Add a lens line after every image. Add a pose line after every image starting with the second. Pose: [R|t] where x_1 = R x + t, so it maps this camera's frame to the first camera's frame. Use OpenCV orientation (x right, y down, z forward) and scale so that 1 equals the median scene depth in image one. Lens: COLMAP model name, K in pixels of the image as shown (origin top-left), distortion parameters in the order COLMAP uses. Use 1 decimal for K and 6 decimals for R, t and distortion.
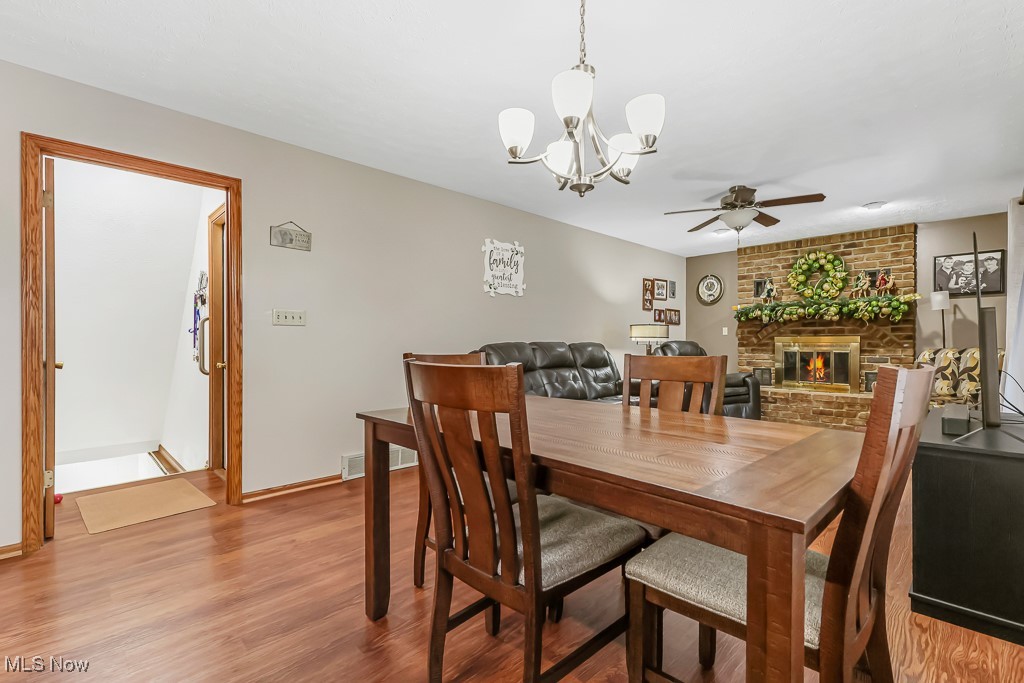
lens RADIAL K [[442.6, 0, 530.9], [0, 442.6, 343.9], [0, 0, 1]] dist [0.006061, -0.001942]
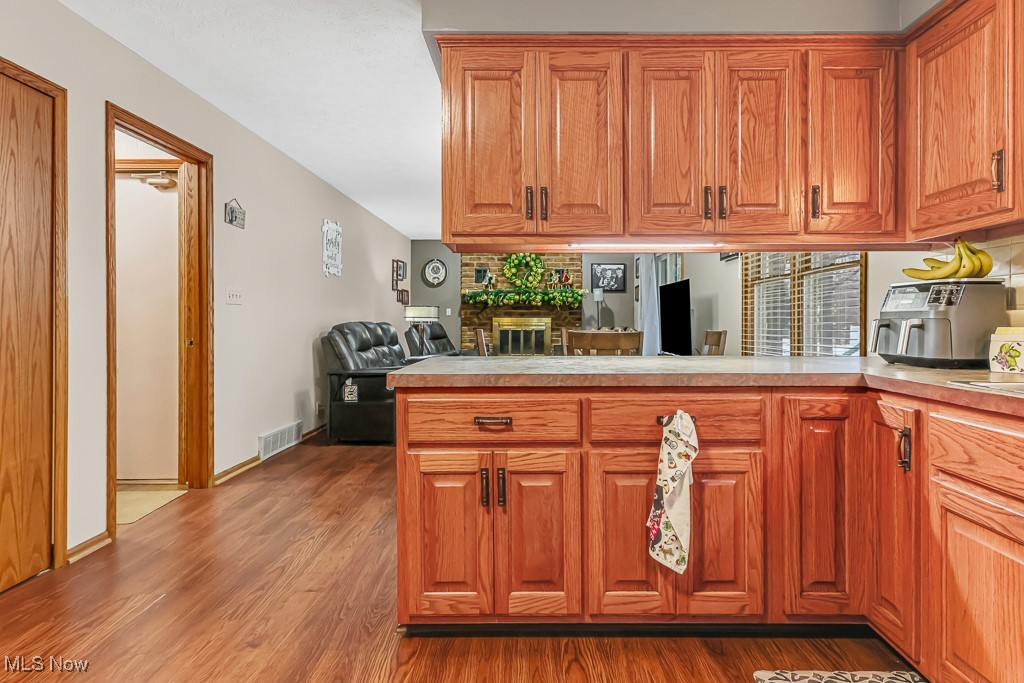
lens RADIAL K [[583.1, 0, 518.0], [0, 583.1, 322.5], [0, 0, 1]] dist [-0.000500, 0.001675]
pose [[0.727442, 0.002419, 0.686165, -0.536541], [-0.001260, 0.999997, -0.002189, 0.000431], [-0.686168, 0.000728, 0.727443, -0.205292]]
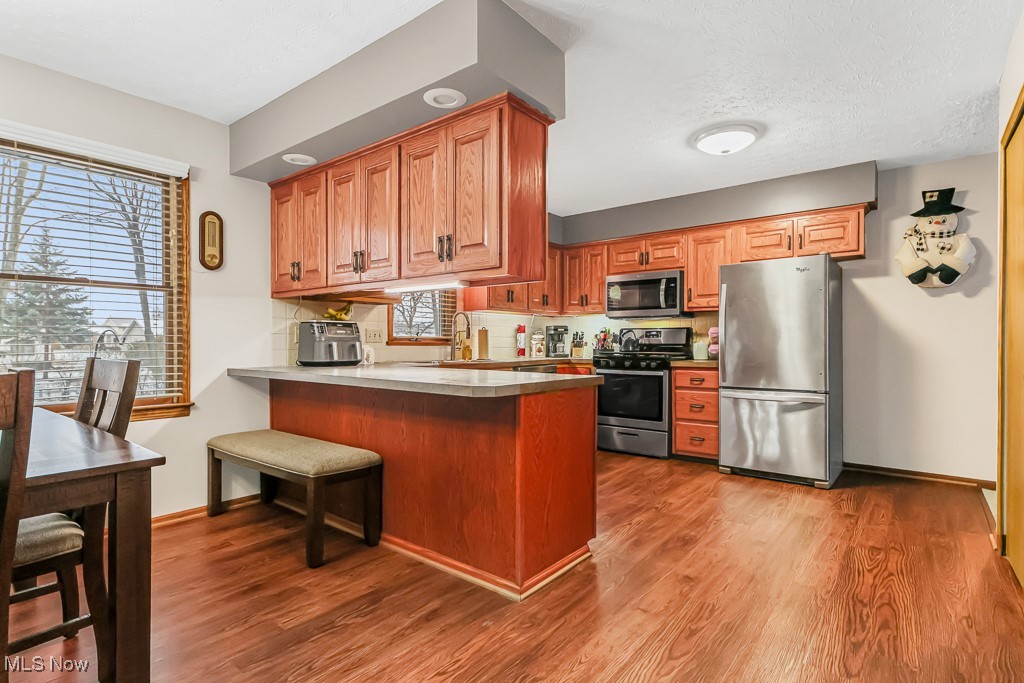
lens RADIAL K [[530.9, 0, 515.0], [0, 530.9, 344.8], [0, 0, 1]] dist [-0.003169, -0.000369]
pose [[-0.994270, 0.002847, -0.106859, -0.244975], [0.002295, 0.999983, 0.005290, -0.001360], [0.106873, 0.005014, -0.994260, 0.521318]]
